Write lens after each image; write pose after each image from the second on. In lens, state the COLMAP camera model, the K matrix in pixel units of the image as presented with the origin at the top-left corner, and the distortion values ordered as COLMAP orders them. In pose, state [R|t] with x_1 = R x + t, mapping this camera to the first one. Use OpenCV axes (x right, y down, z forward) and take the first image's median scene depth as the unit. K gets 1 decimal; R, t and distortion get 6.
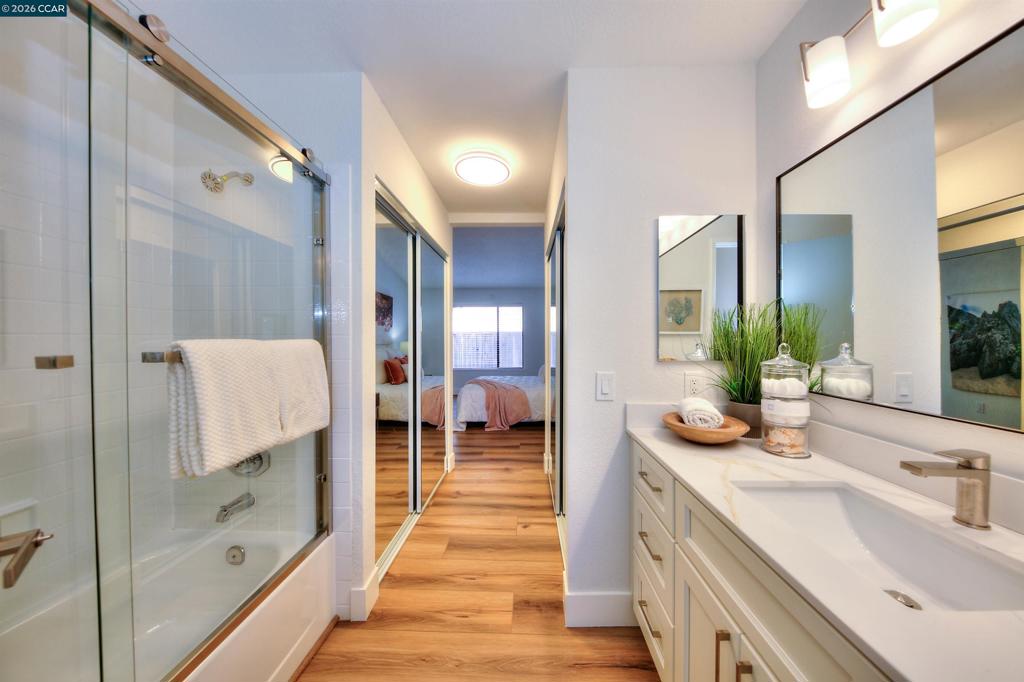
lens RADIAL K [[328.9, 0, 505.5], [0, 328.9, 352.2], [0, 0, 1]] dist [0.000738, -0.003294]
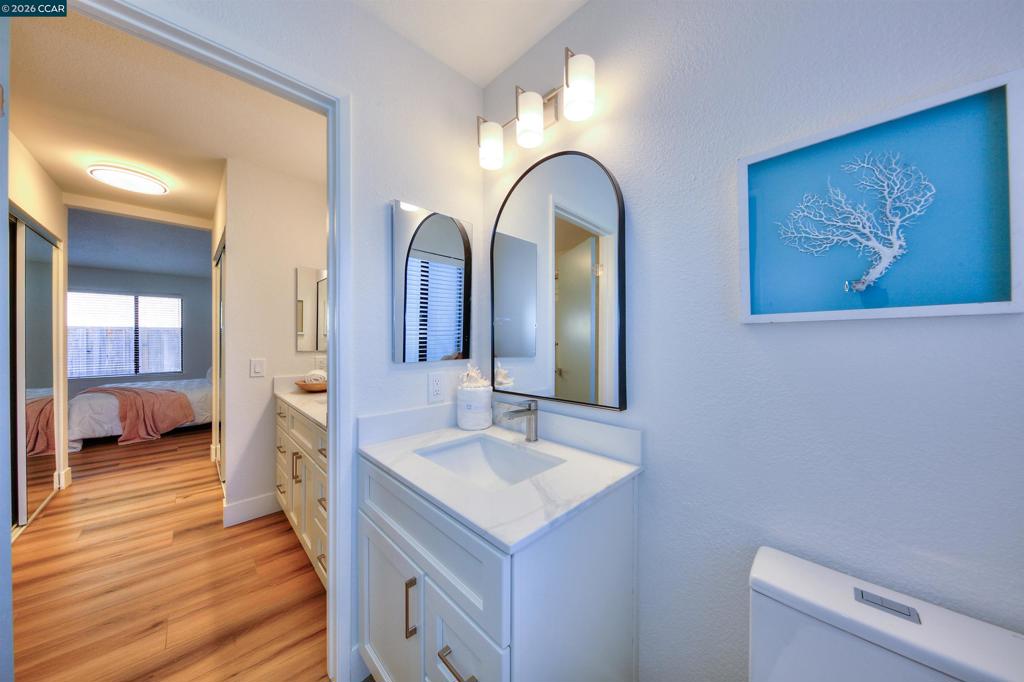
lens RADIAL K [[331.7, 0, 519.5], [0, 331.7, 340.2], [0, 0, 1]] dist [0.000583, -0.000004]
pose [[0.661065, 0.003733, 0.750319, -0.027570], [0.022305, 0.999448, -0.024624, 0.016263], [-0.749997, 0.033014, 0.660617, -0.434006]]
